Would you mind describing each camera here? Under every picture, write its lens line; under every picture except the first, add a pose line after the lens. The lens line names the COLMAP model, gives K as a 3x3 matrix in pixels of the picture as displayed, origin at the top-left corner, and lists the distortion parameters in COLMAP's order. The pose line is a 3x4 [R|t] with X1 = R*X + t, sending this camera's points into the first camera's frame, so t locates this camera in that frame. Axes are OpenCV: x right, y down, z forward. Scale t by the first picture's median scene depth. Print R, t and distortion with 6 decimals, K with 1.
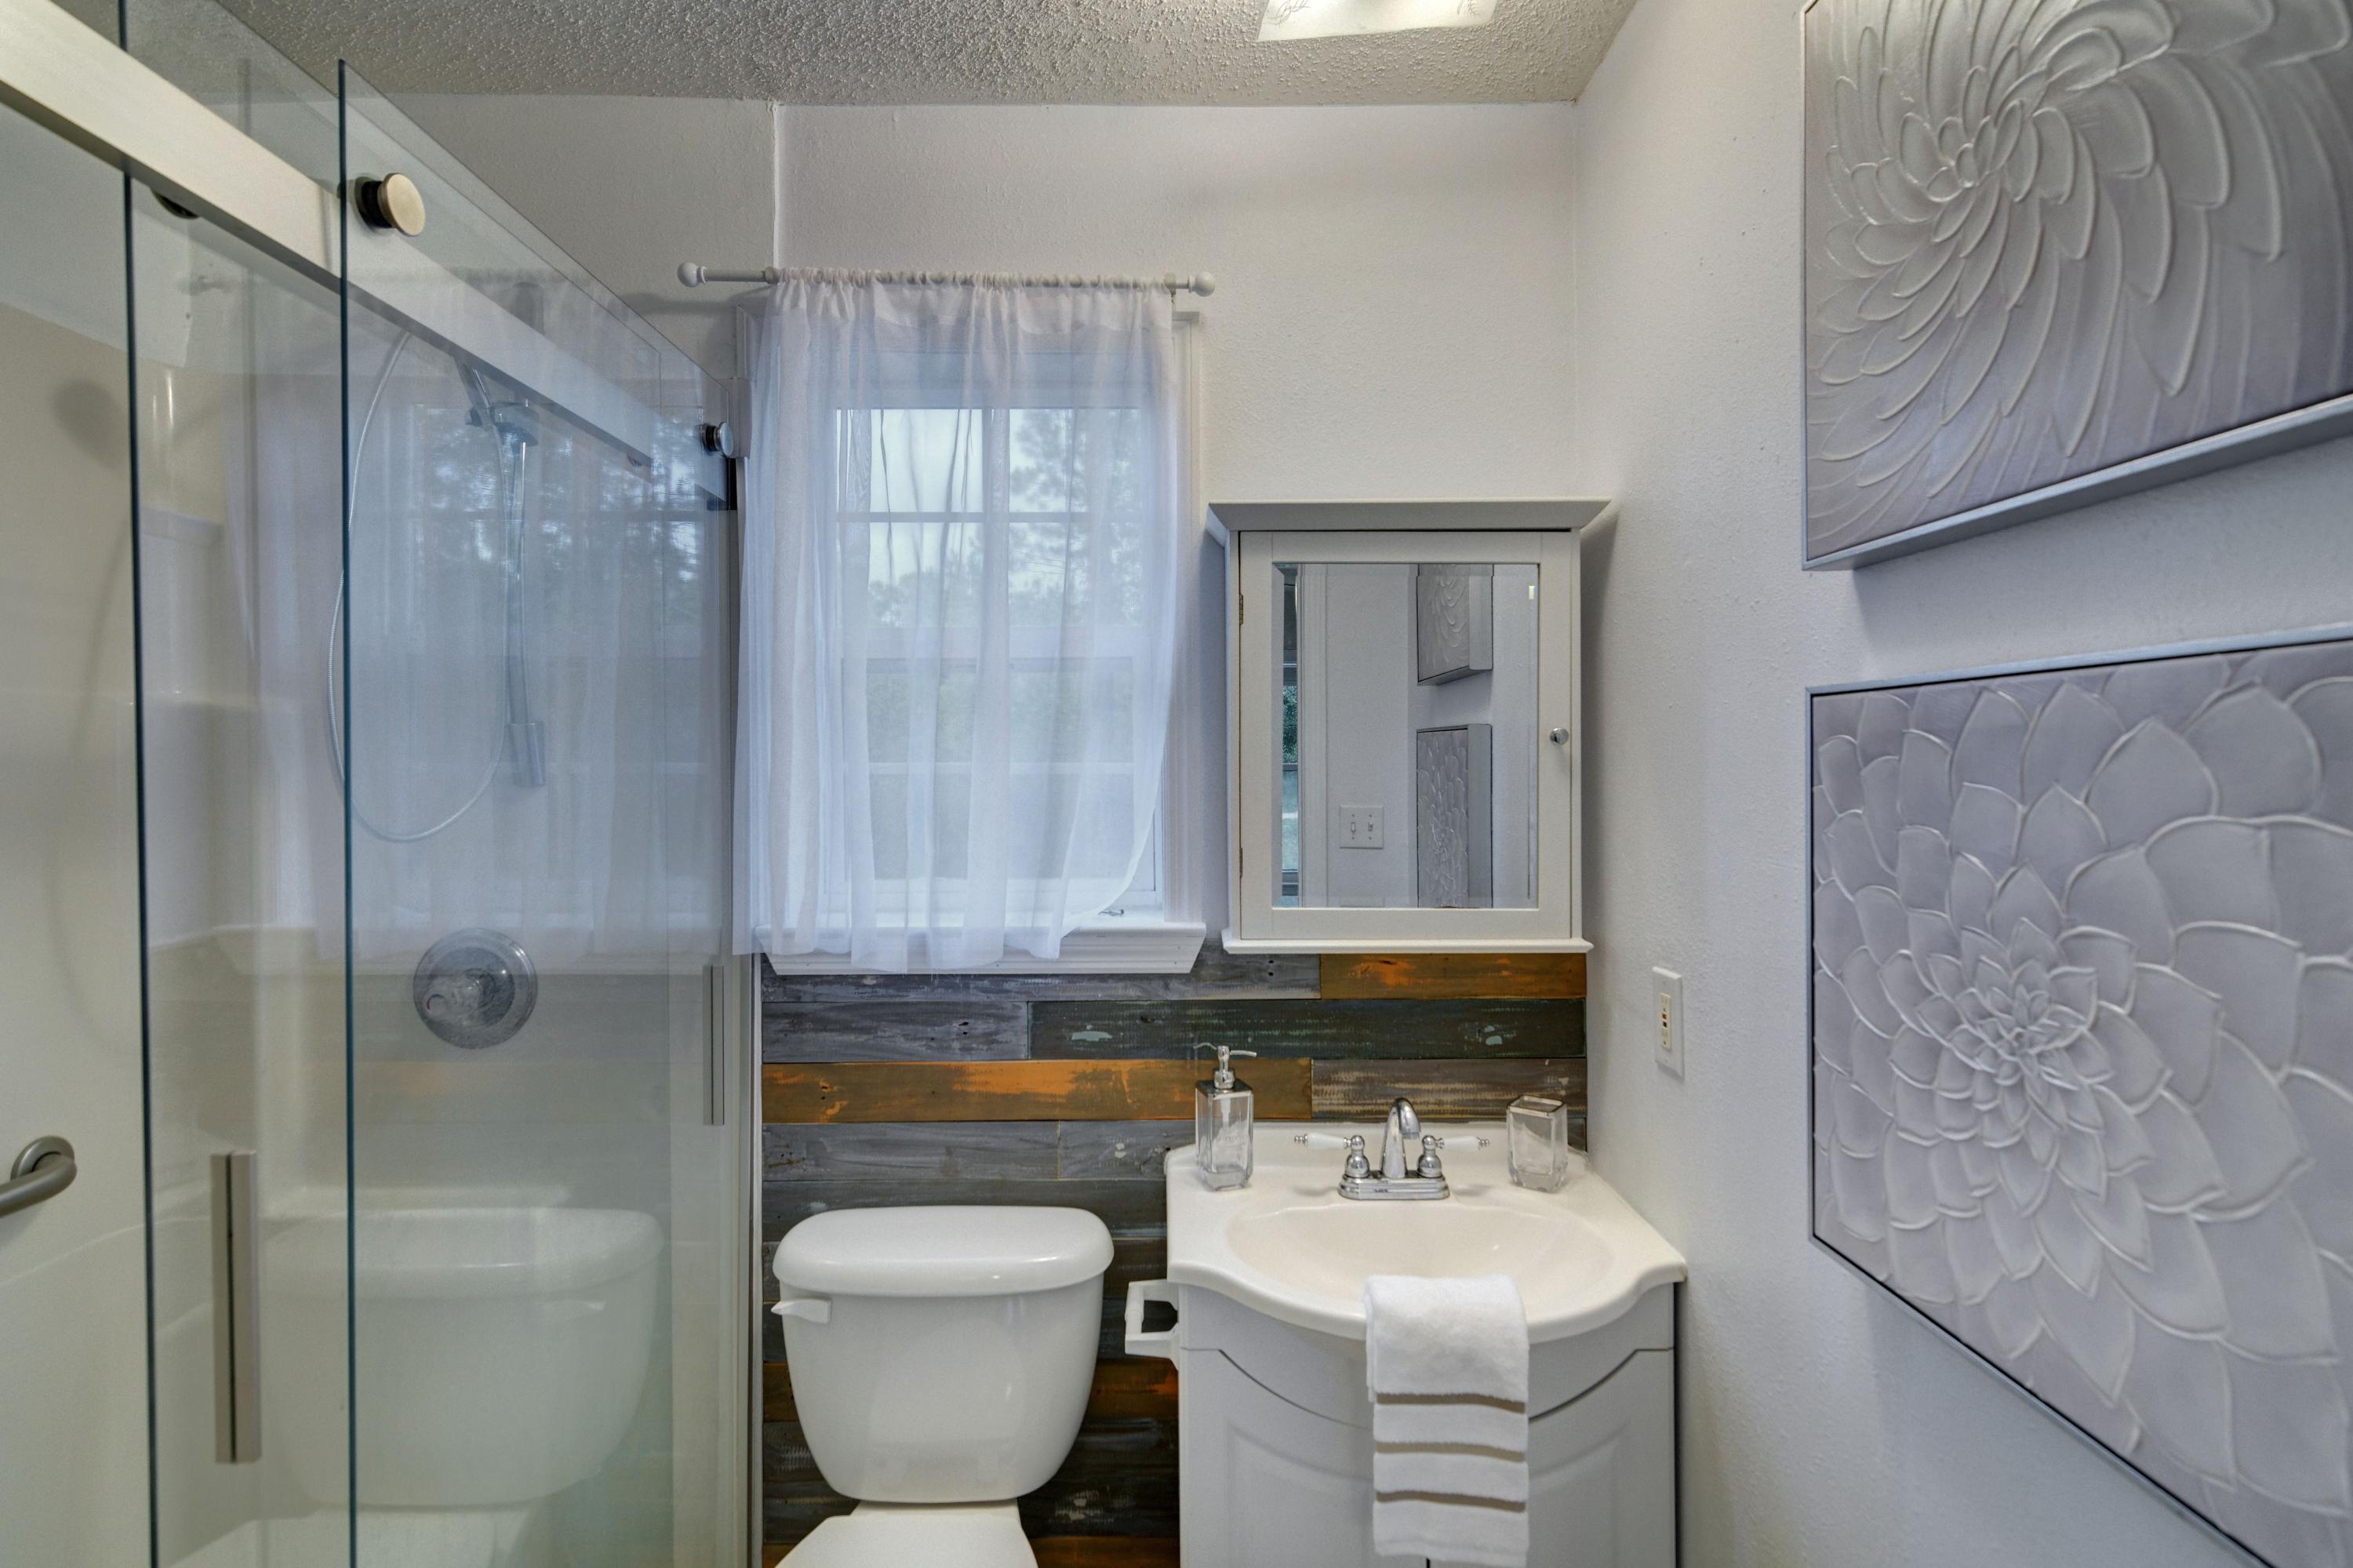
lens RADIAL K [[1128.3, 0, 1167.2], [0, 1128.3, 772.3], [0, 0, 1]] dist [0.002925, -0.002390]
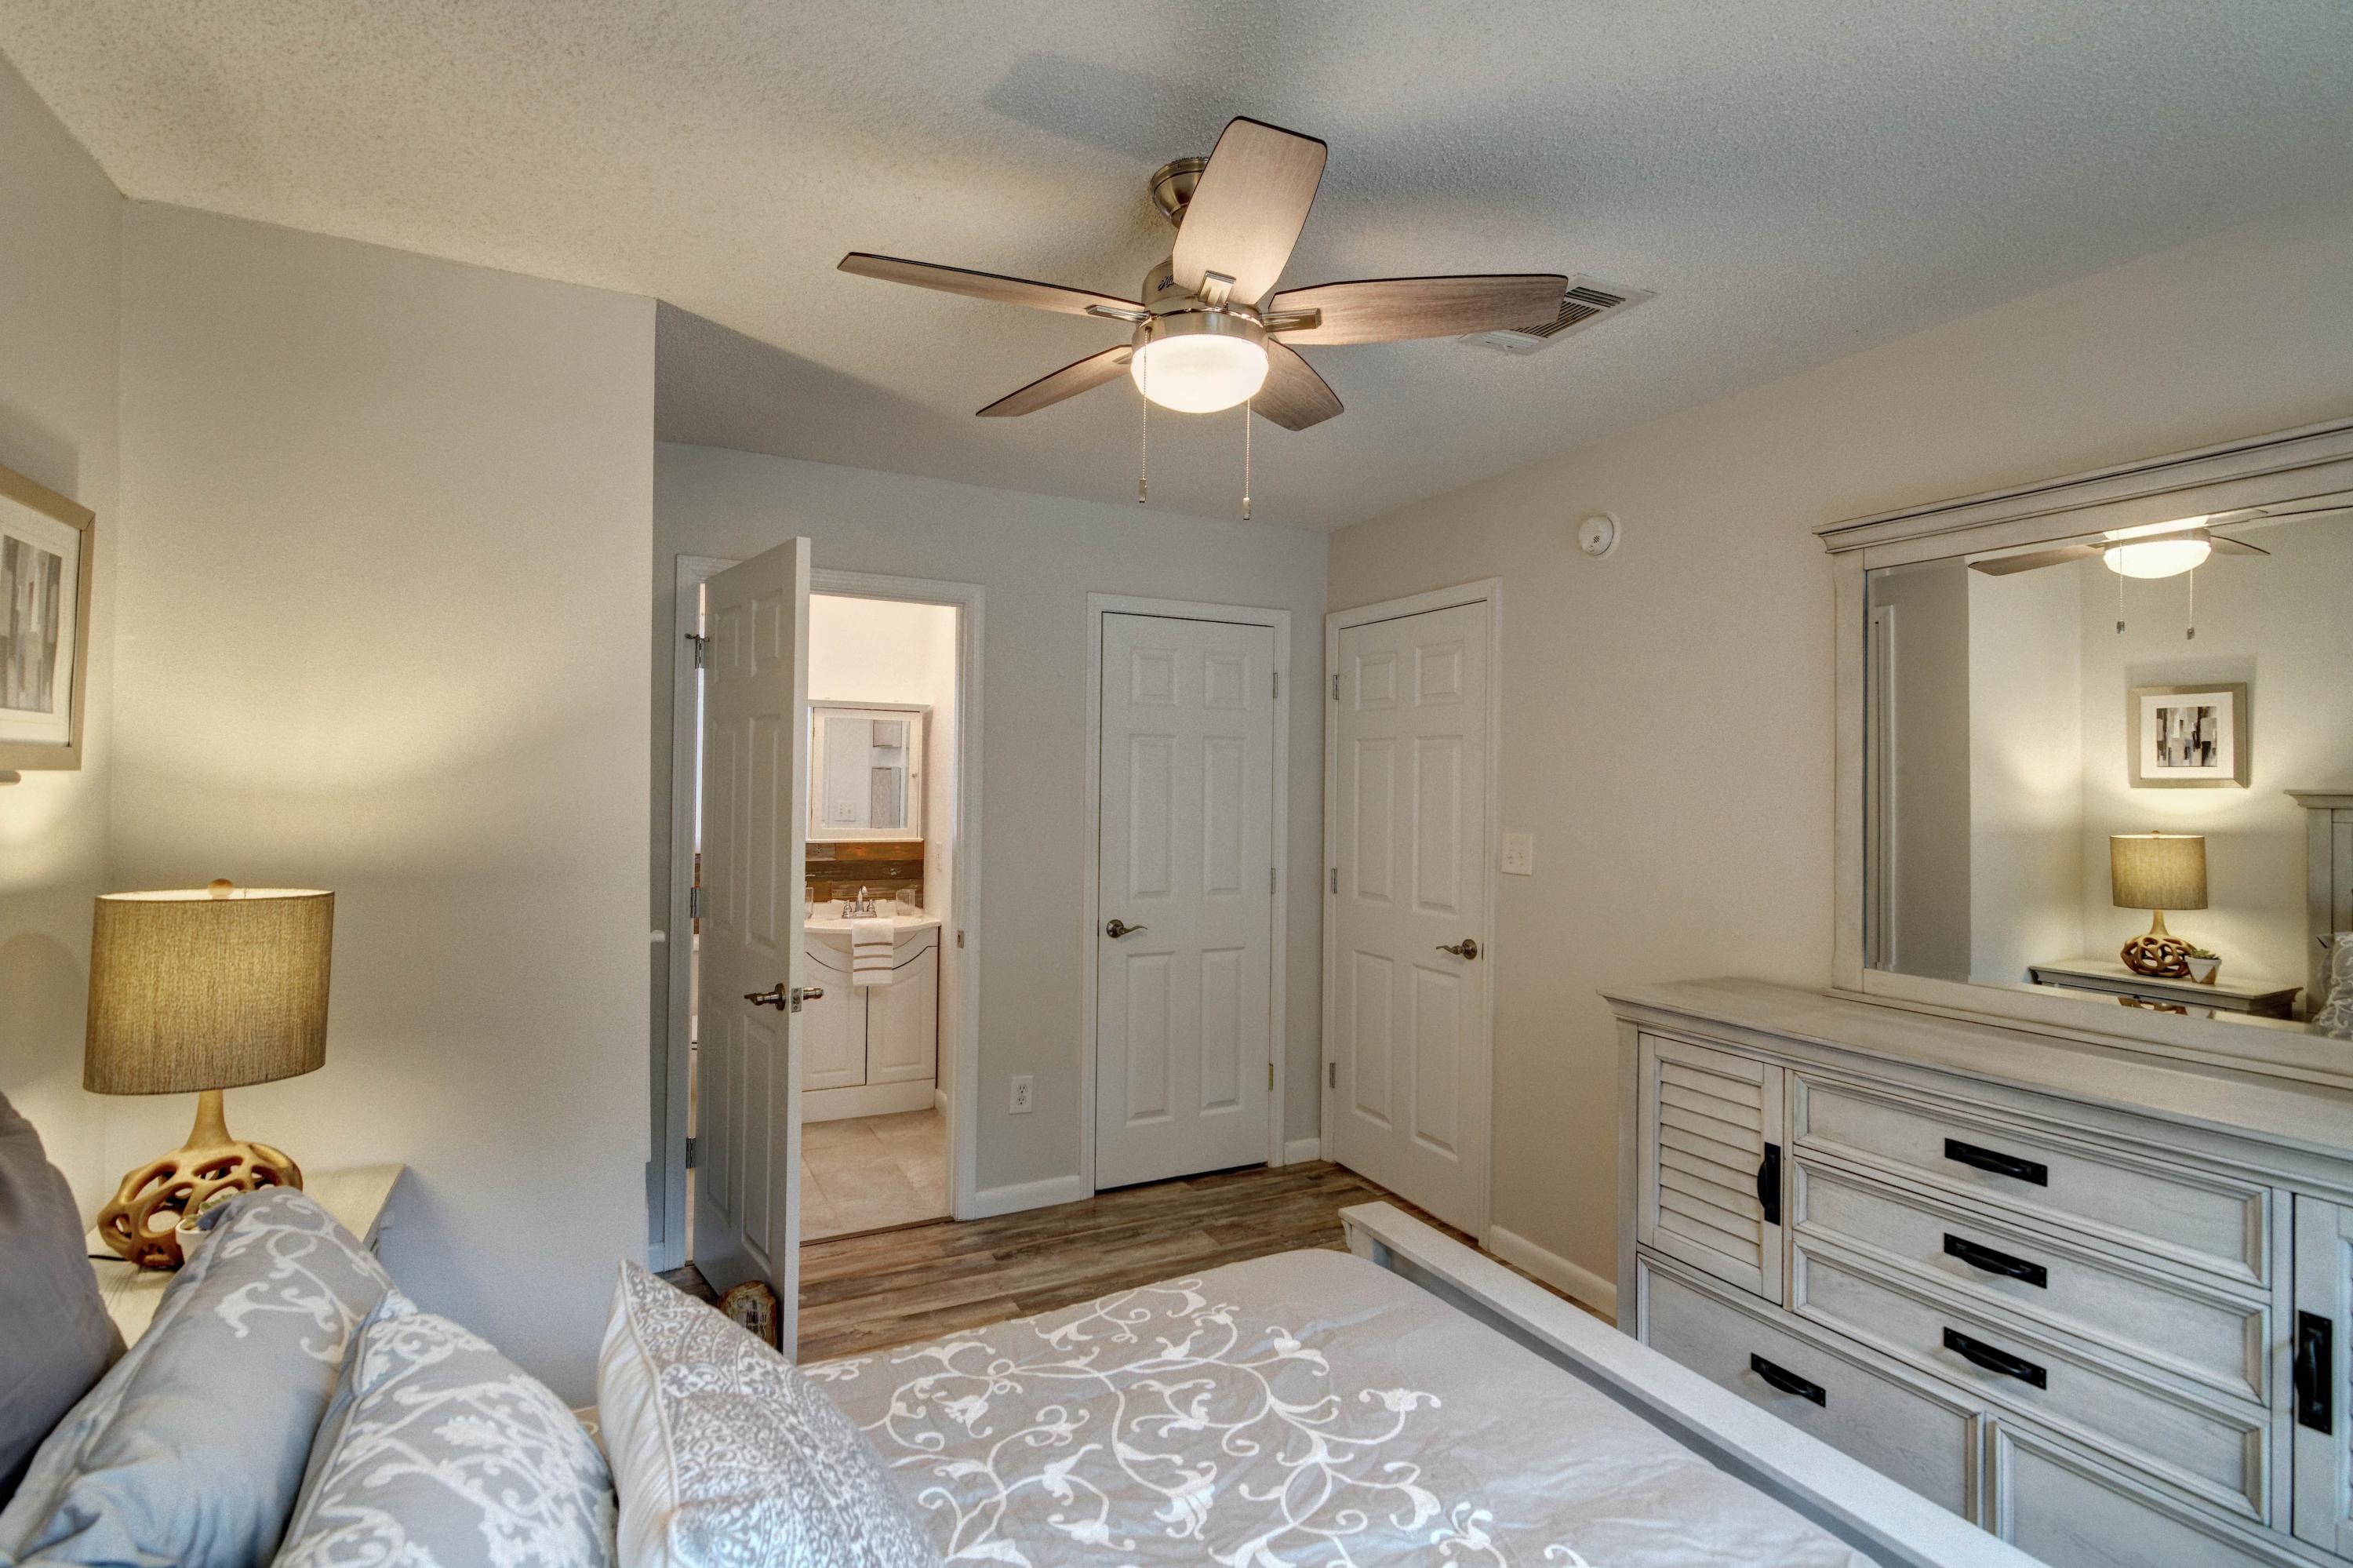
lens RADIAL K [[1128.3, 0, 1174.2], [0, 1128.3, 771.3], [0, 0, 1]] dist [0.002925, -0.002390]
pose [[0.891452, 0.028528, 0.452215, -0.441680], [-0.021423, 0.999554, -0.020827, 0.013373], [-0.452608, 0.008879, 0.891666, -2.162655]]
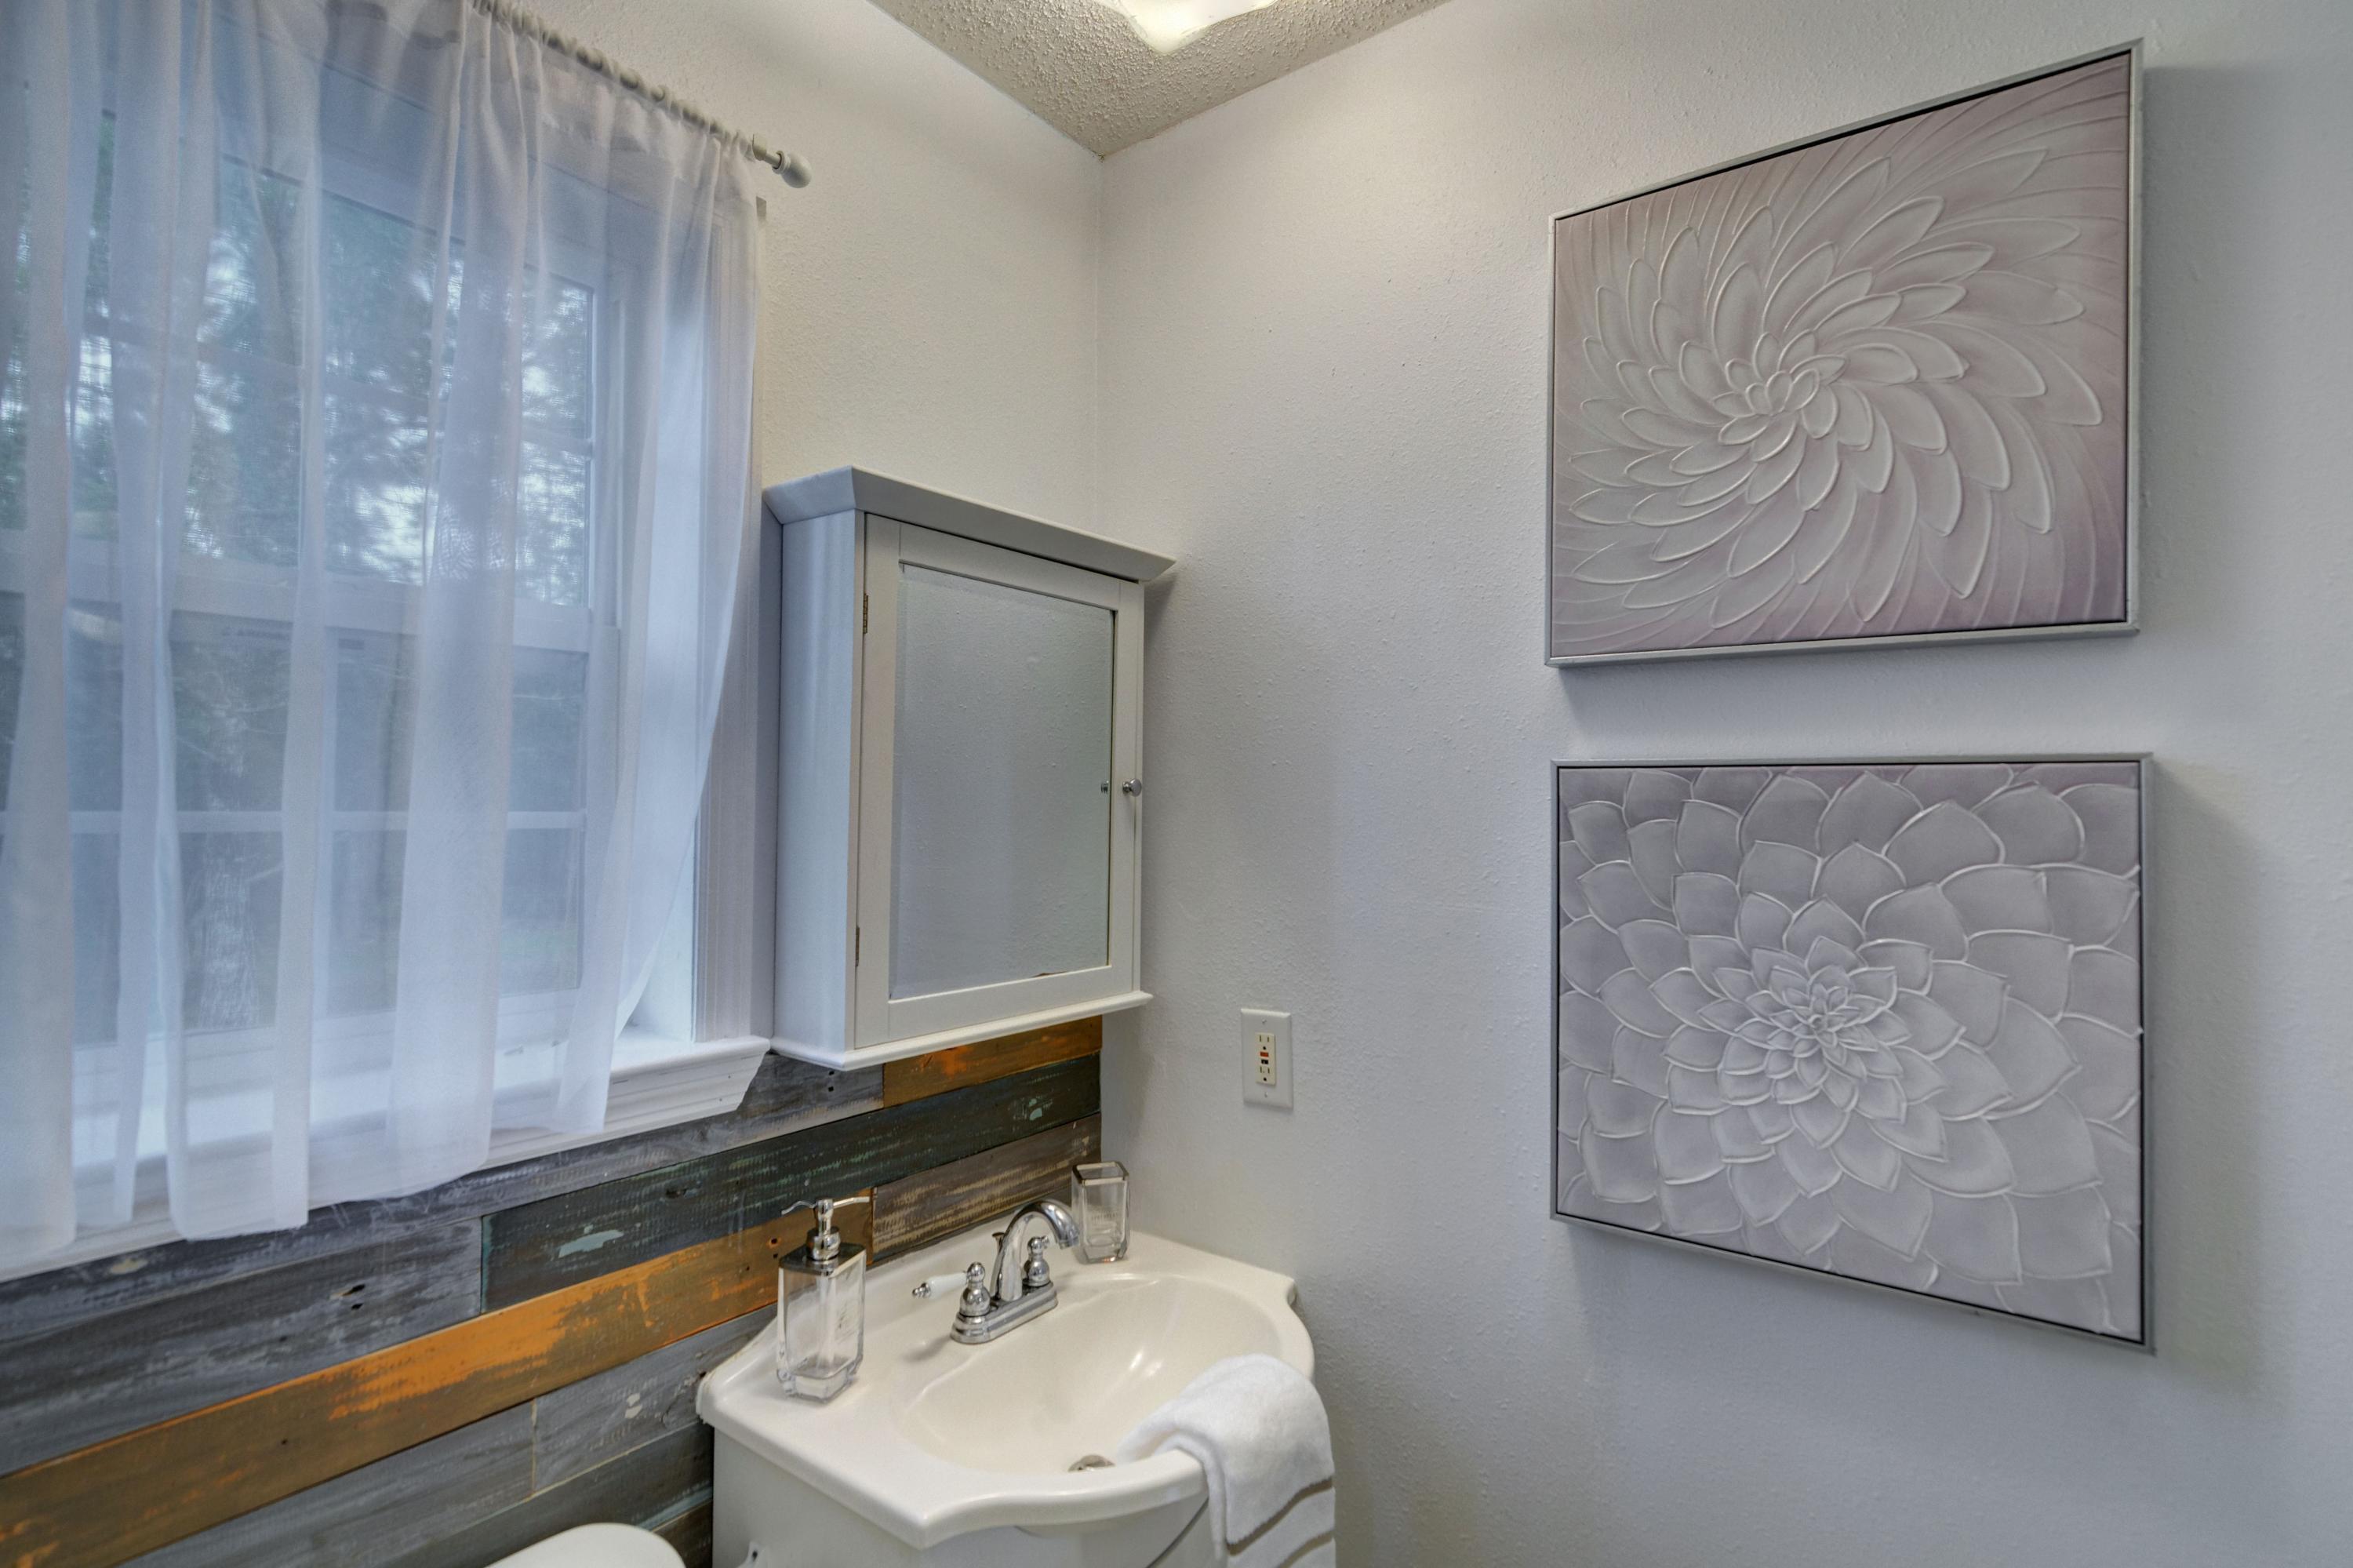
lens RADIAL K [[1128.3, 0, 1176.4], [0, 1128.3, 770.5], [0, 0, 1]] dist [0.002925, -0.002390]
pose [[0.603274, 0.029532, 0.796987, -0.412898], [-0.004030, 0.999414, -0.033983, -0.013466], [-0.797524, 0.017290, 0.603040, 0.371703]]
